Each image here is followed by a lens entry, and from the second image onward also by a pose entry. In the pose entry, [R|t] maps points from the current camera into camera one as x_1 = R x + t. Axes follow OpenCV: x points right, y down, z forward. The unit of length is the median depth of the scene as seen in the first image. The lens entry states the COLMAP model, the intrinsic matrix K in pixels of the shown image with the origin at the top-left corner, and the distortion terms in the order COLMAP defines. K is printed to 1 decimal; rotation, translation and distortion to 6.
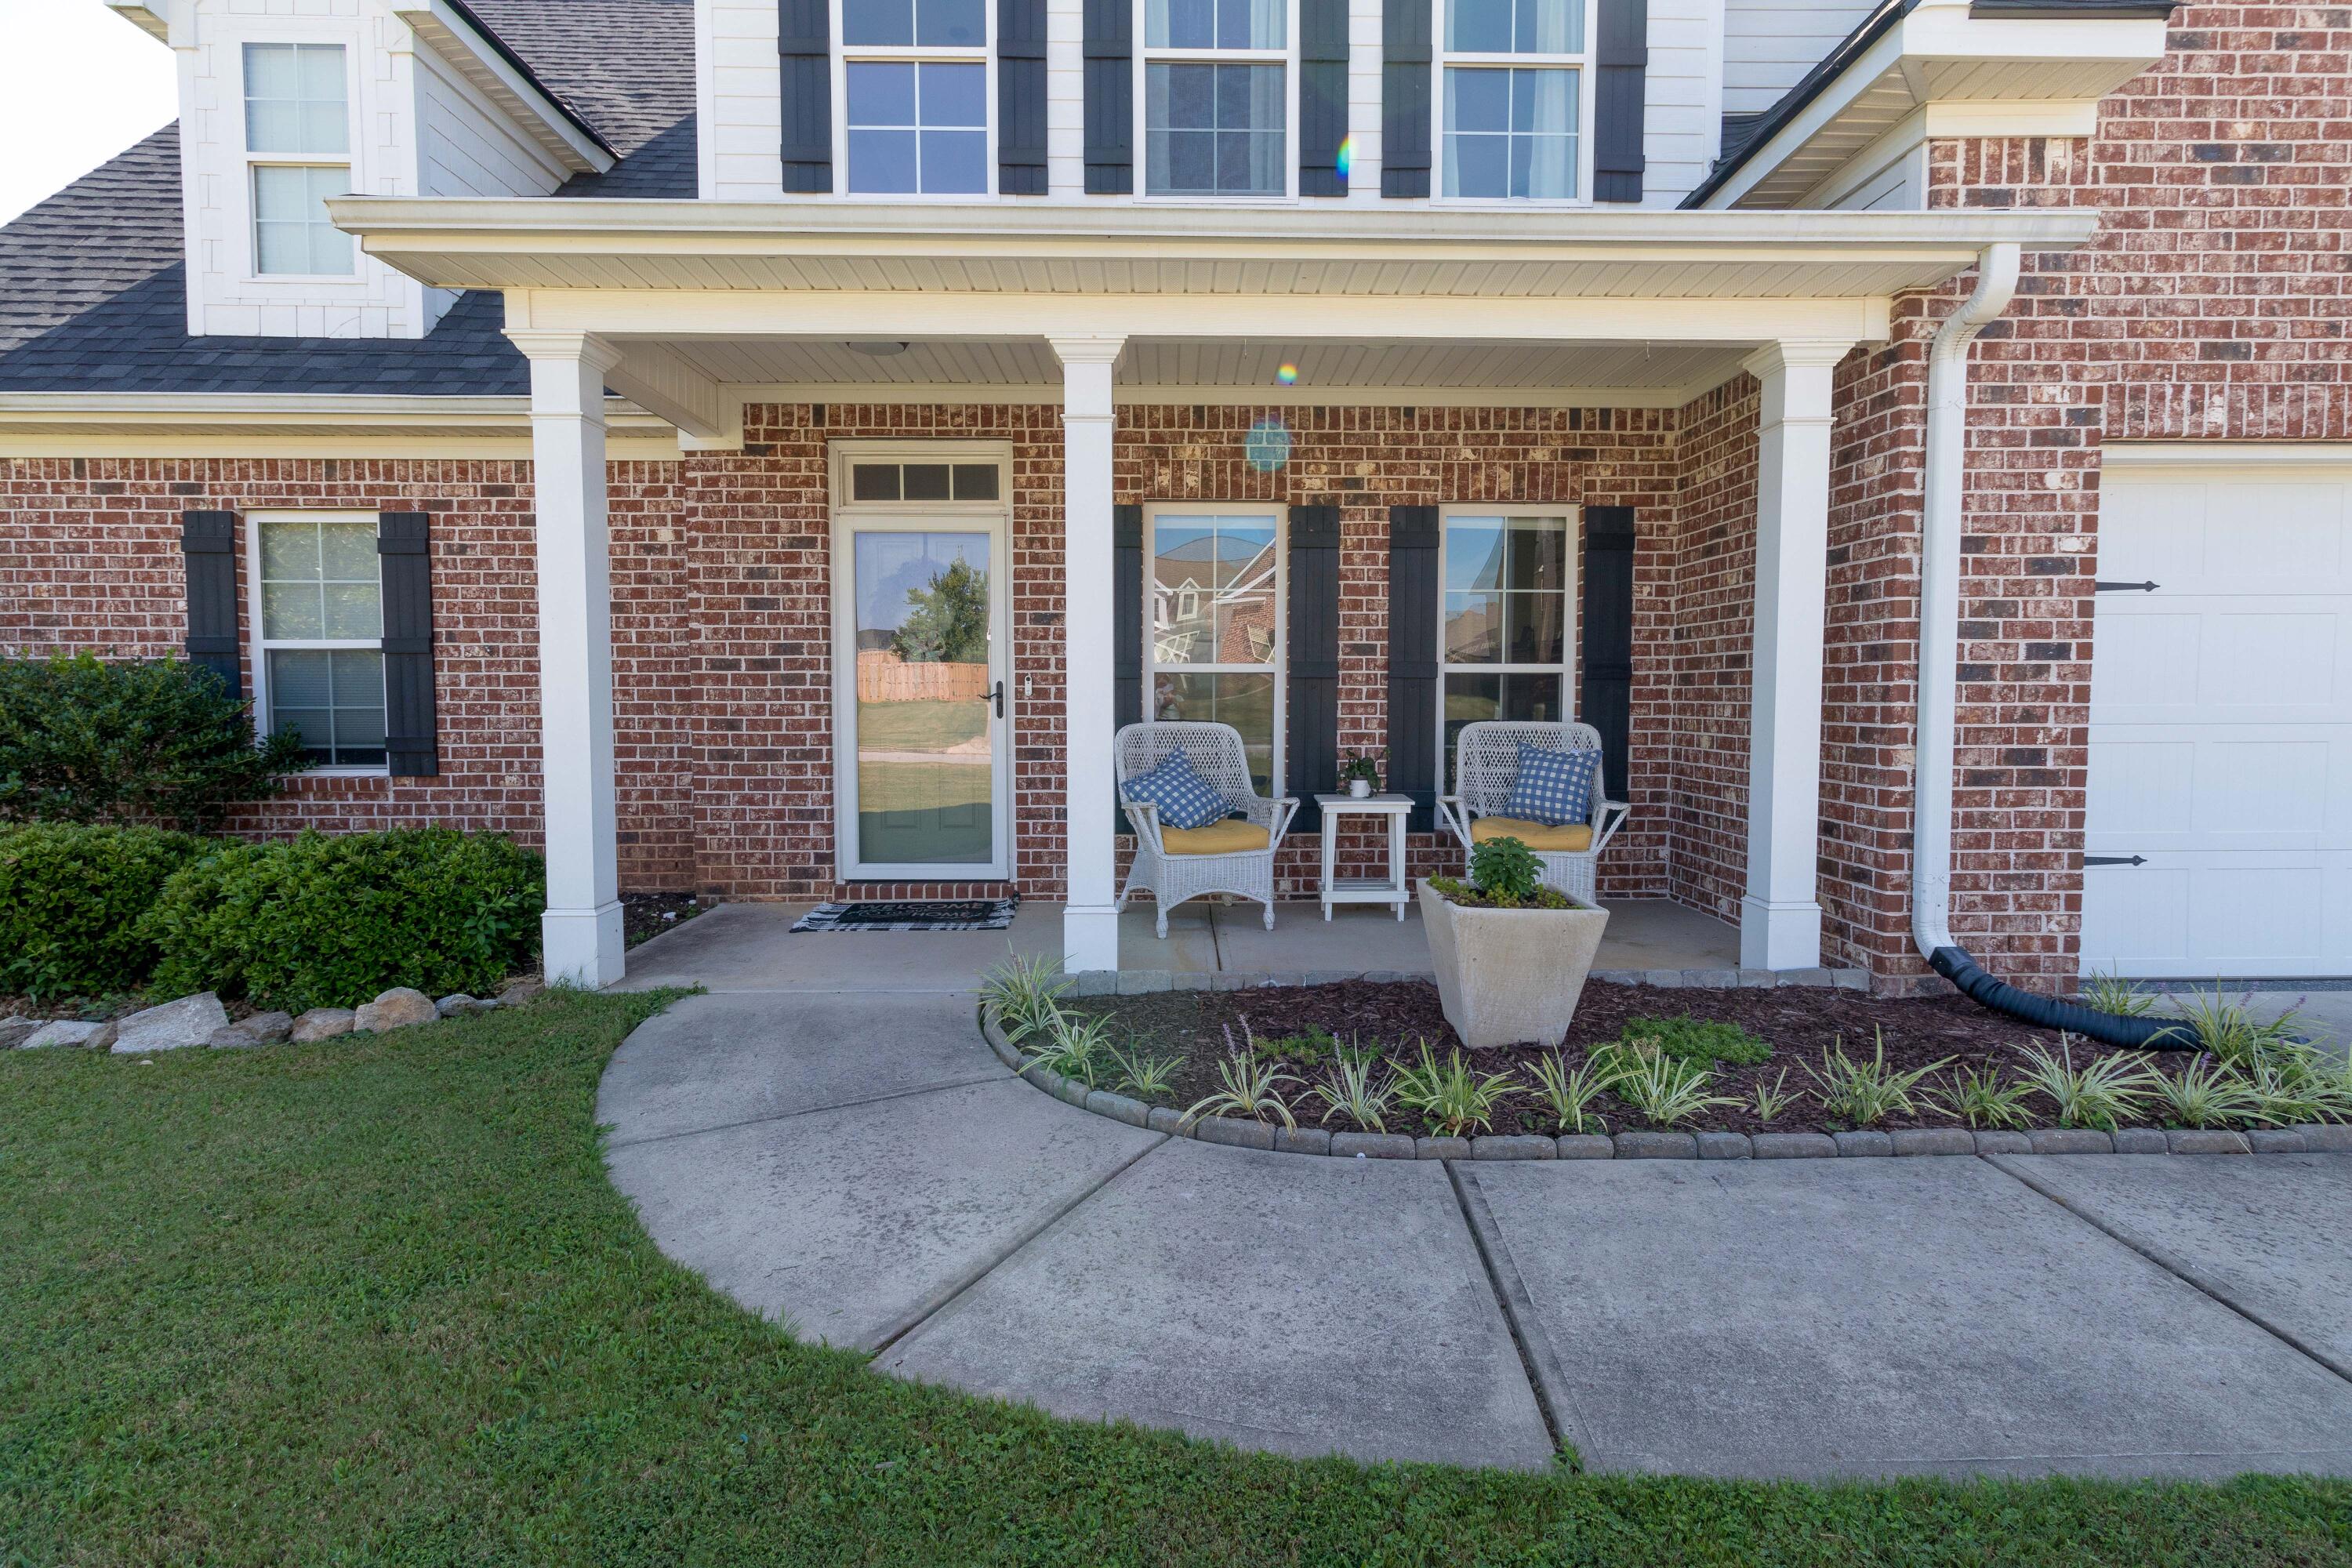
lens RADIAL K [[1418.3, 0, 1224.3], [0, 1418.3, 781.1], [0, 0, 1]] dist [0.012869, -0.002246]
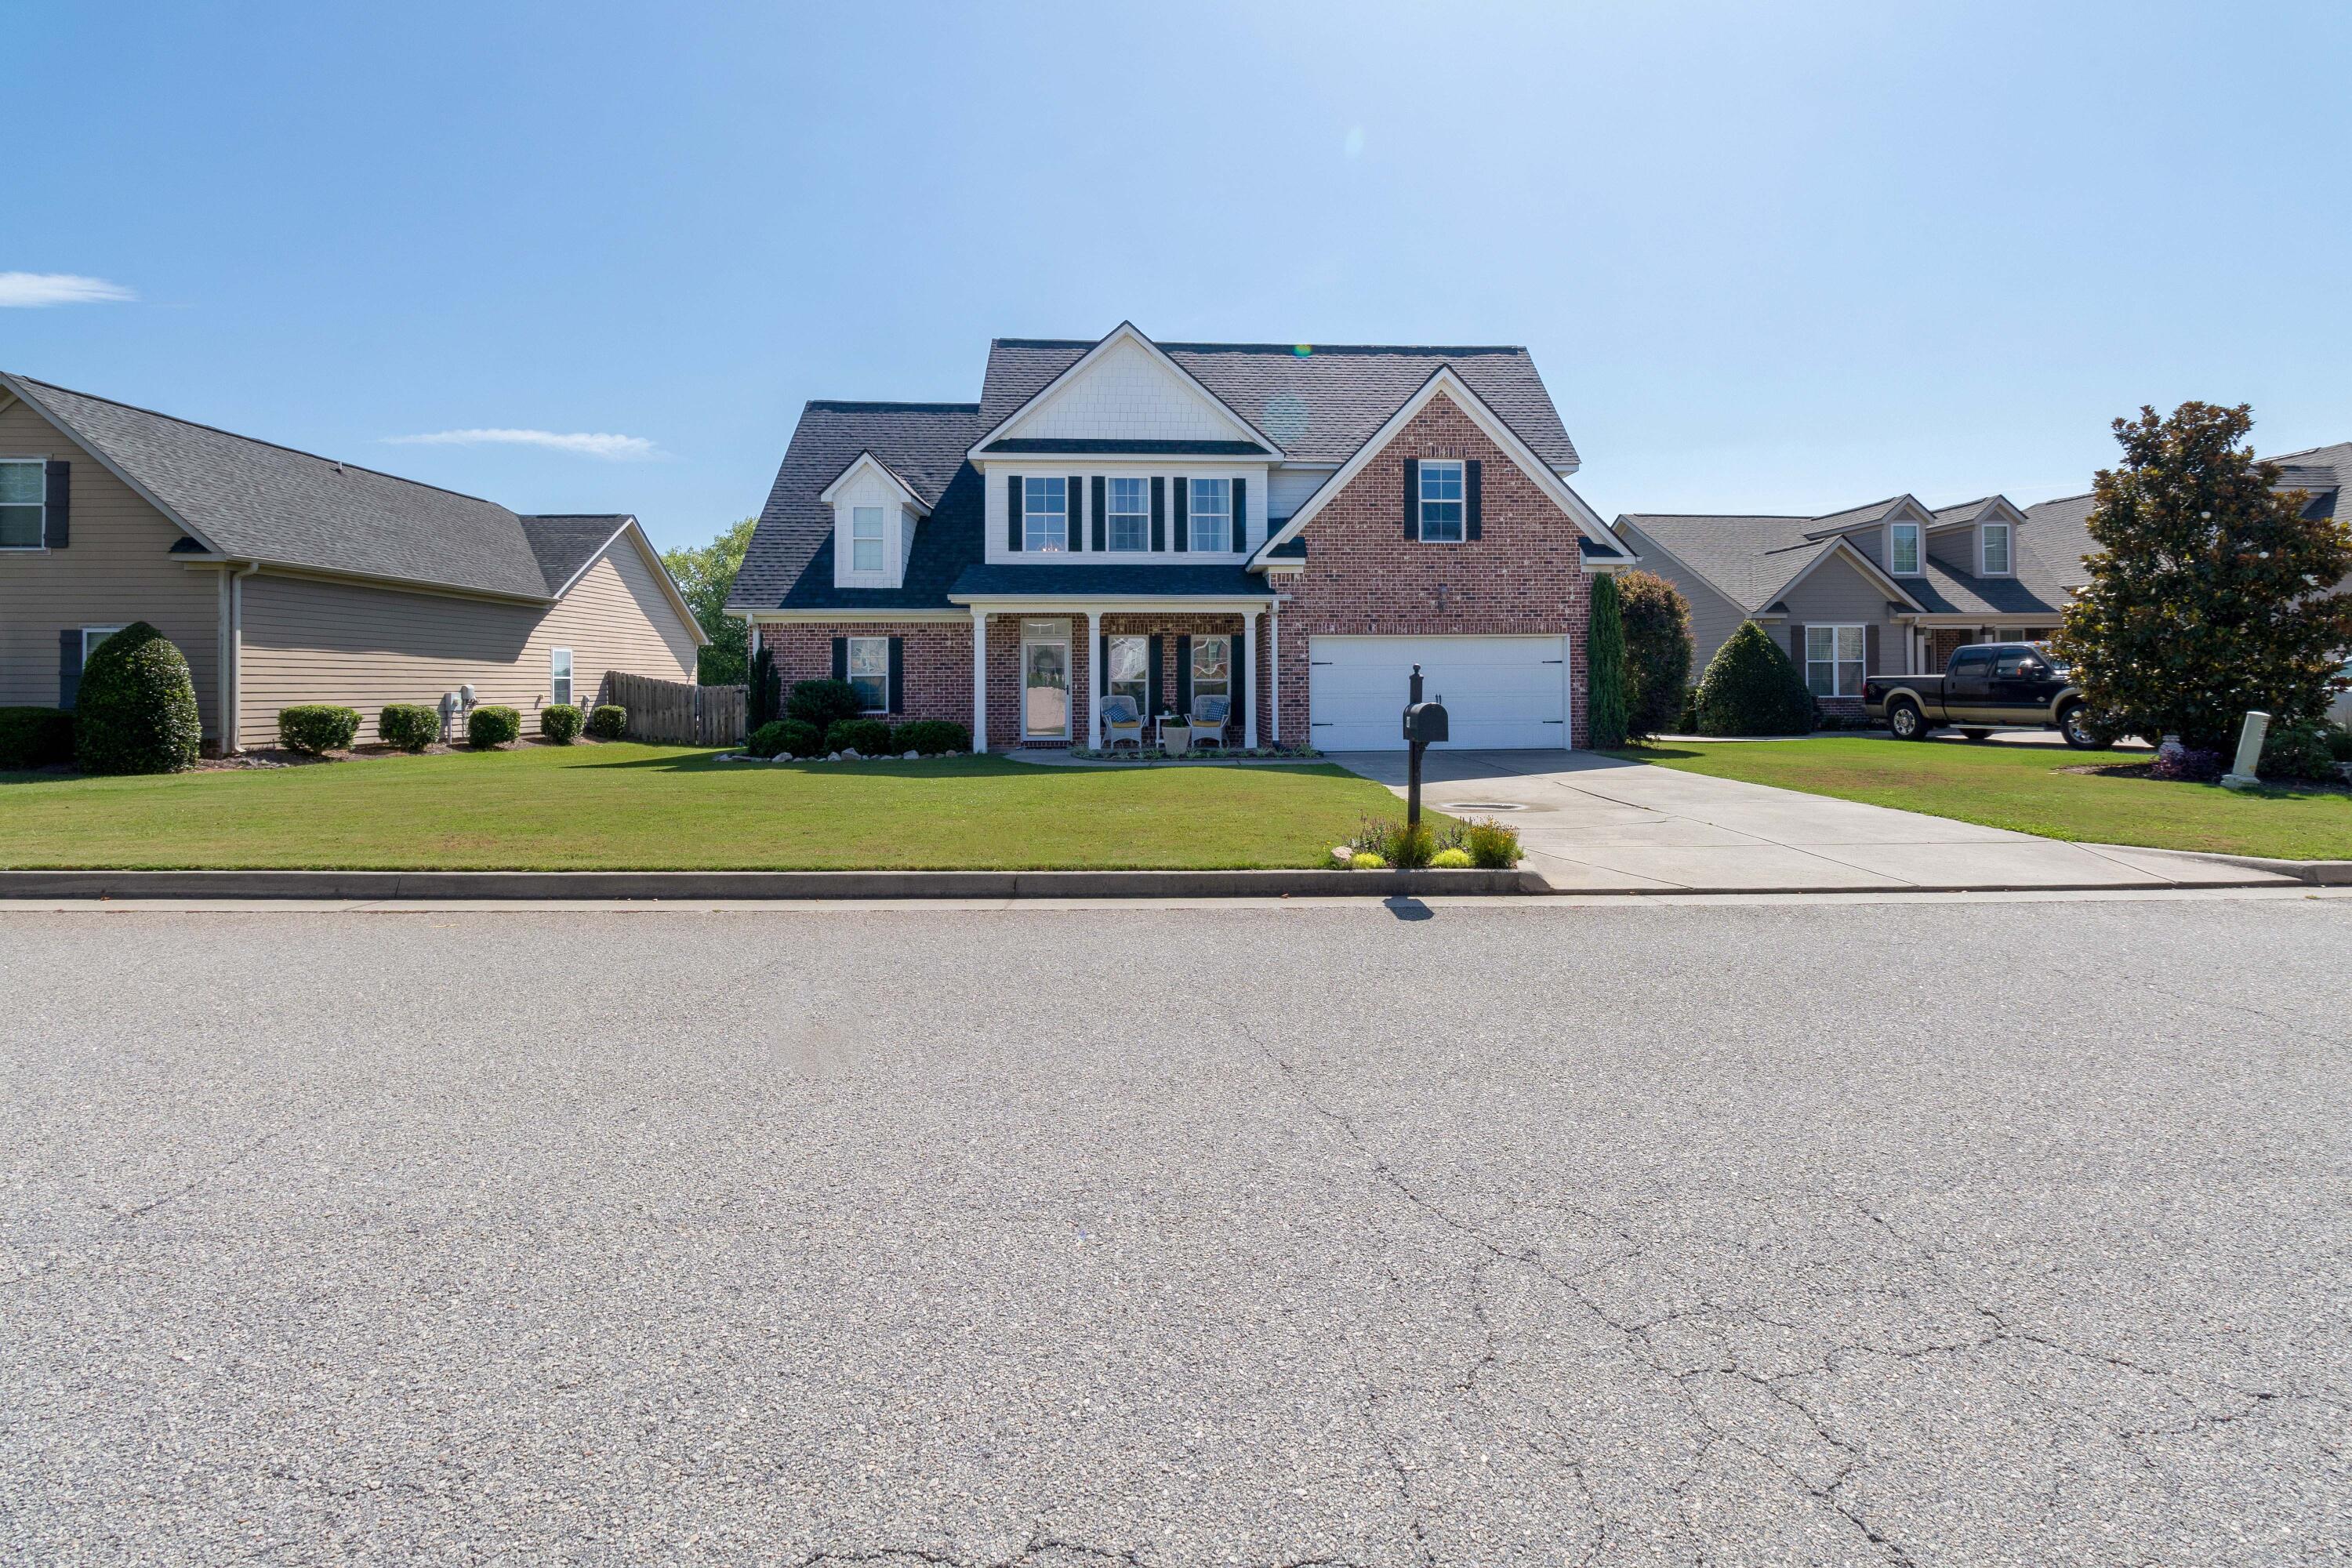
lens RADIAL K [[1418.3, 0, 1314.9], [0, 1418.3, 691.0], [0, 0, 1]] dist [0.012869, -0.002246]
pose [[0.997242, -0.004605, 0.074075, 0.201775], [0.008813, 0.998359, -0.056578, 0.156625], [-0.073693, 0.057074, 0.995646, -2.658238]]
